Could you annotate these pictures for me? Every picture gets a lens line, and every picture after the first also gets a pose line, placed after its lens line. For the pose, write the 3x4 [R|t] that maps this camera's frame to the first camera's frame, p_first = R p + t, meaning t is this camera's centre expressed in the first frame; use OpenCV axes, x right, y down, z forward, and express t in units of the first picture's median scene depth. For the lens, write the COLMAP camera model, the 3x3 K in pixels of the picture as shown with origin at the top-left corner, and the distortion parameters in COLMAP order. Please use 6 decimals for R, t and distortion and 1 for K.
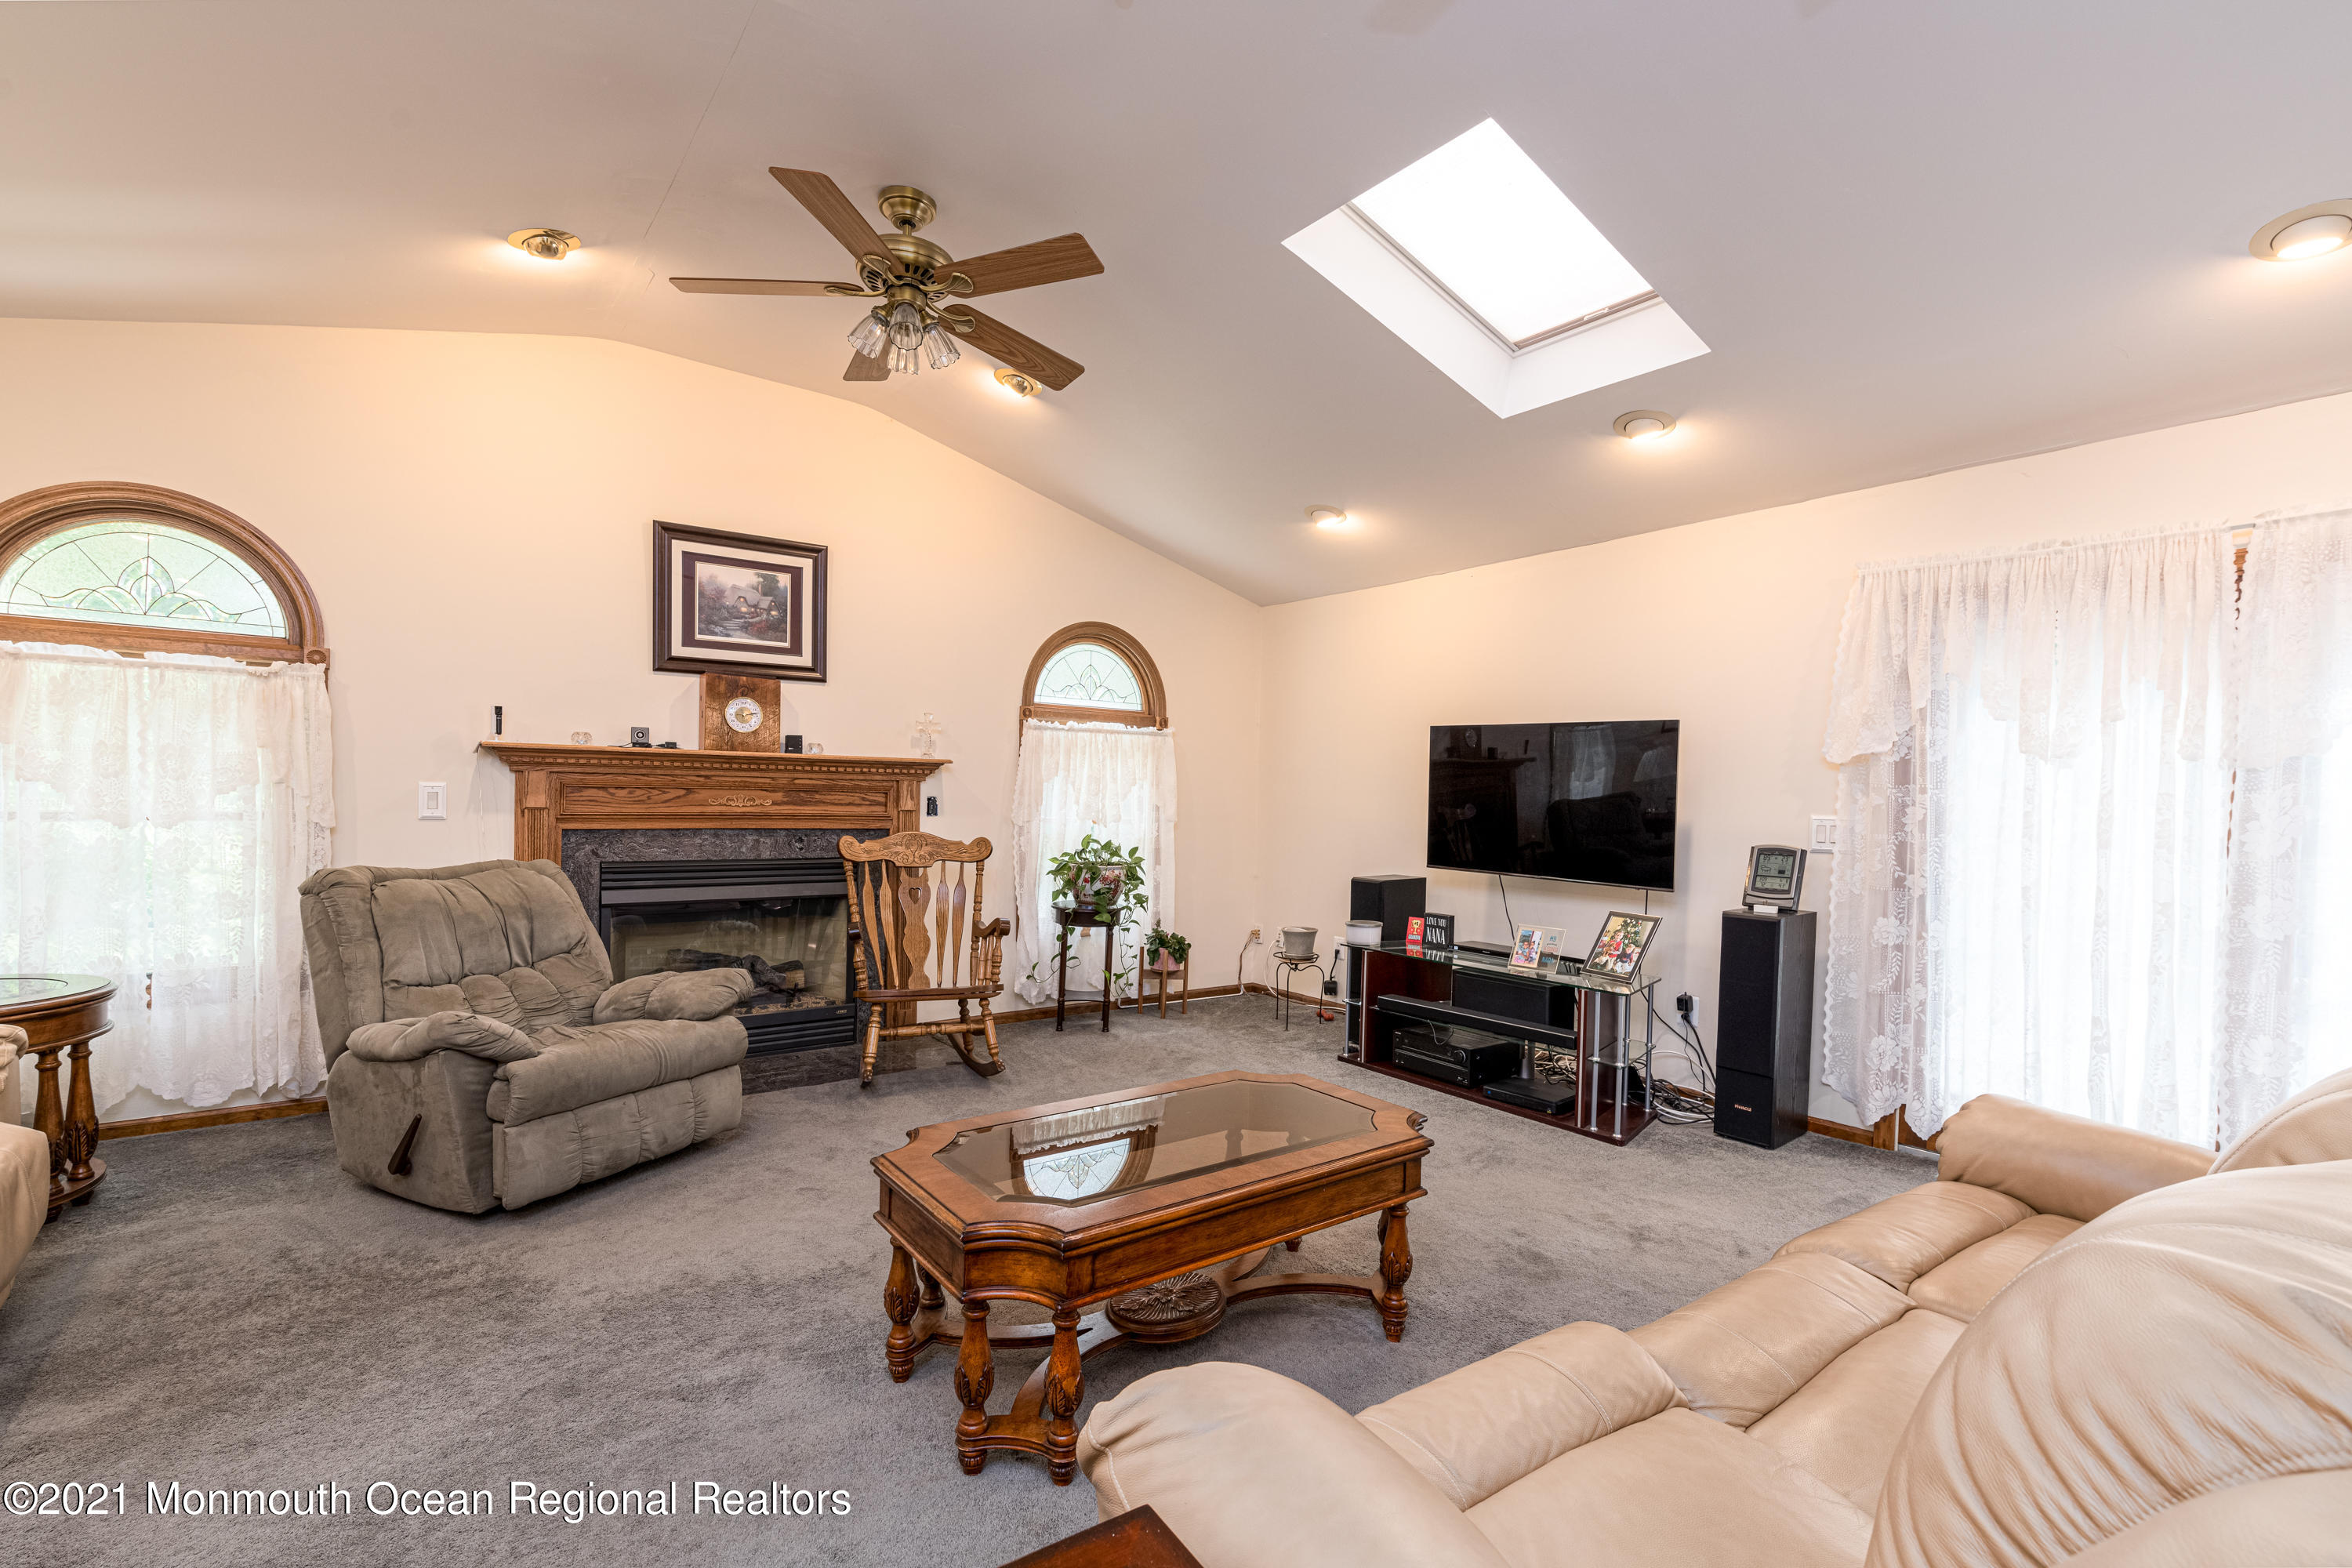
lens RADIAL K [[1021.3, 0, 1177.3], [0, 1021.3, 824.7], [0, 0, 1]] dist [-0.001826, -0.000208]
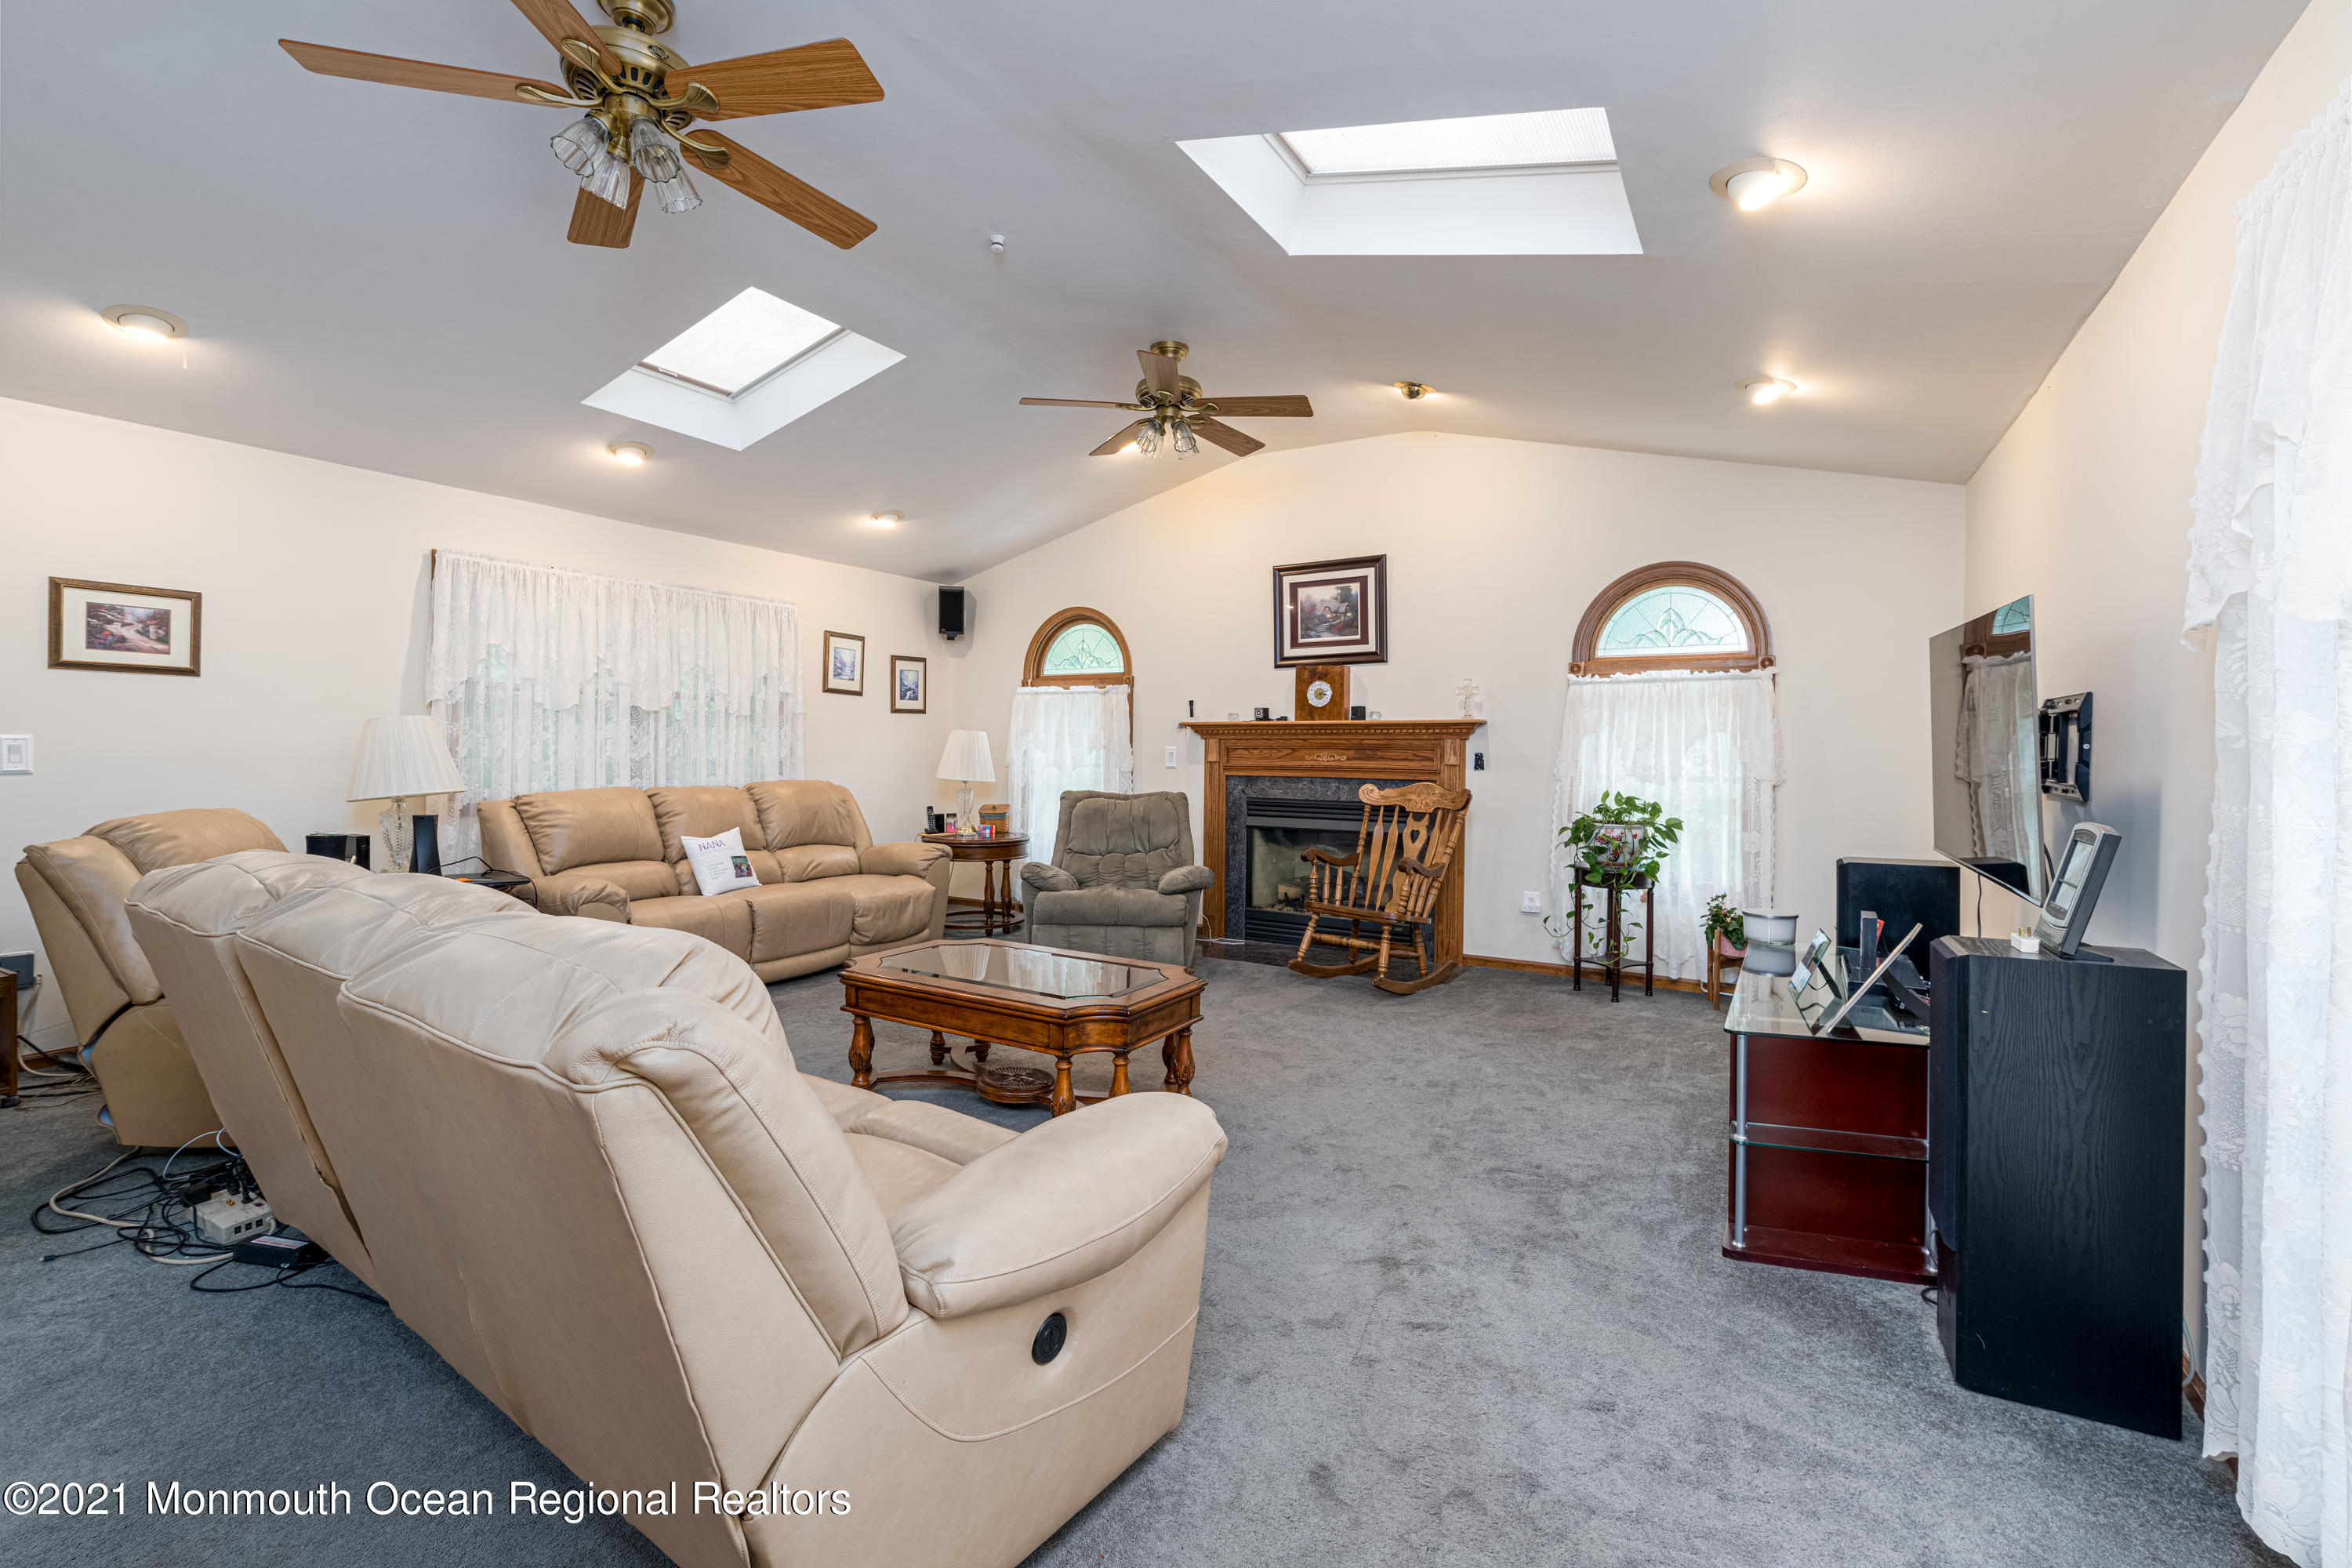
lens RADIAL K [[987.4, 0, 1175.5], [0, 987.4, 752.3], [0, 0, 1]] dist [-0.001016, -0.000063]
pose [[0.381772, -0.010910, -0.924192, 0.727931], [-0.024232, 0.999468, -0.021809, 0.003844], [0.923939, 0.030721, 0.381304, 0.327580]]
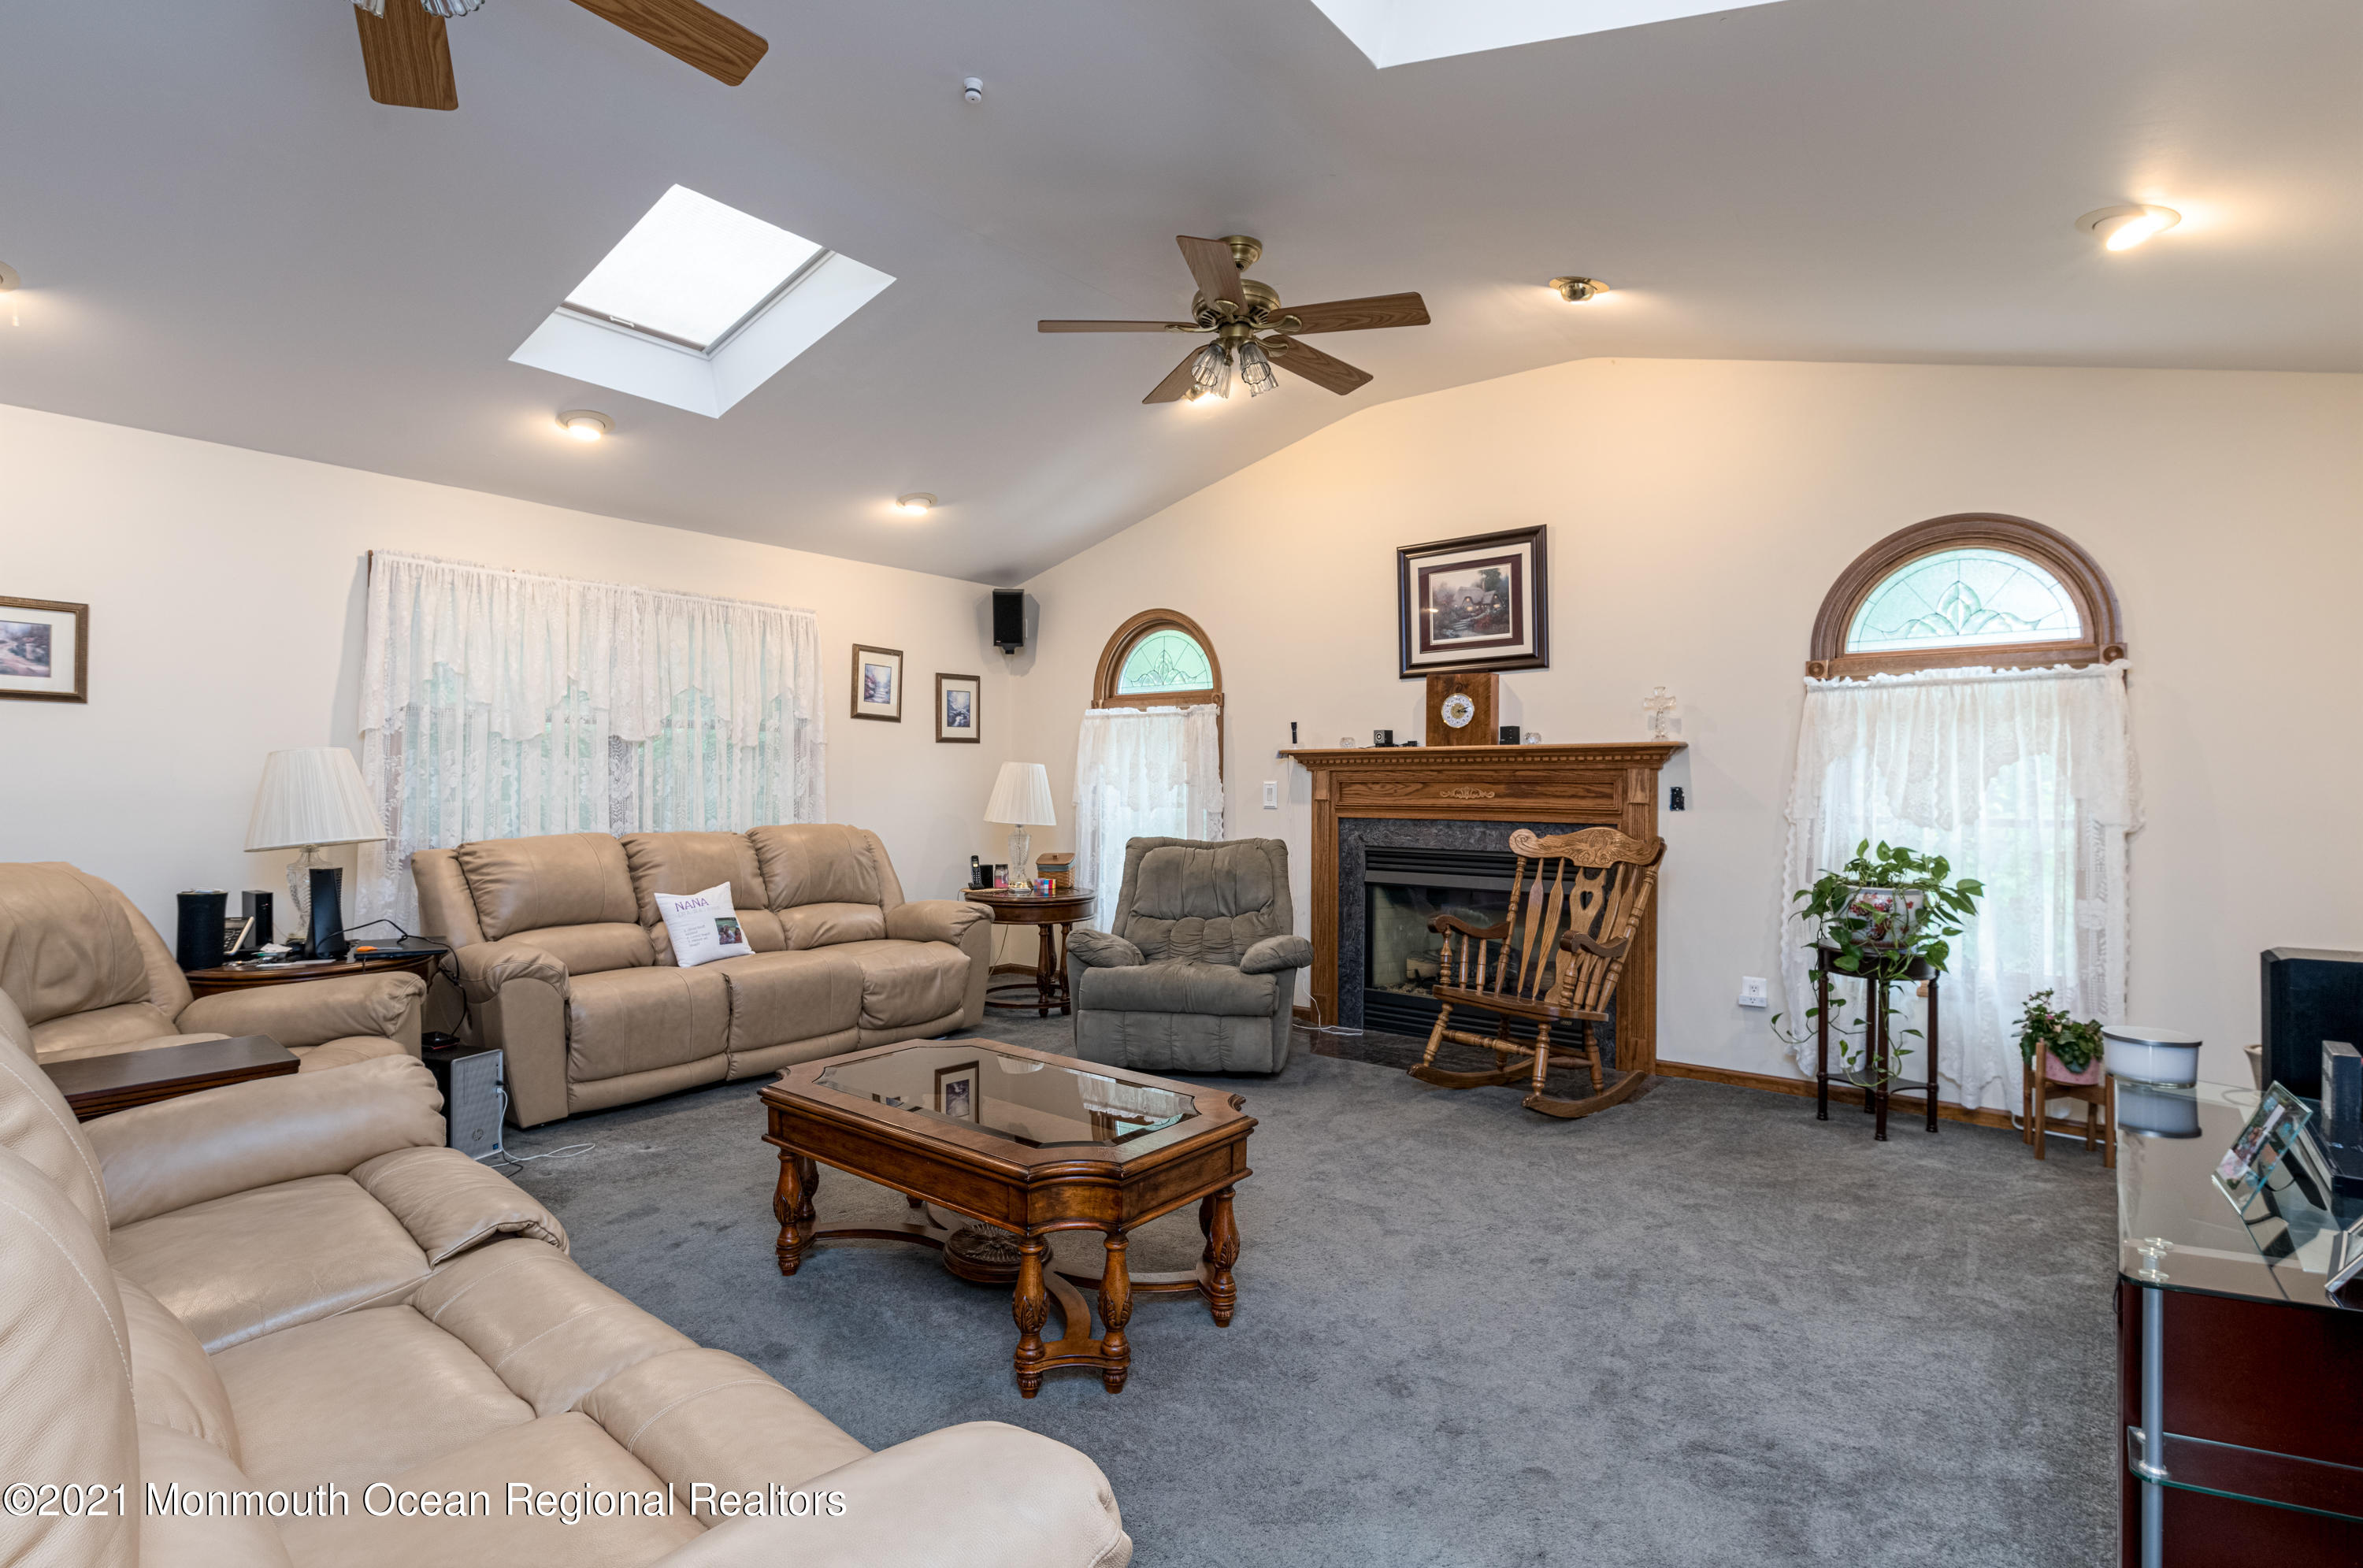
lens RADIAL K [[1111.6, 0, 1181.5], [0, 1111.6, 784.0], [0, 0, 1]] dist [0.000978, -0.001025]
pose [[0.261124, -0.016926, -0.965157, 0.601590], [-0.022437, 0.999470, -0.023598, 0.000079], [0.965045, 0.027817, 0.260606, 0.441274]]
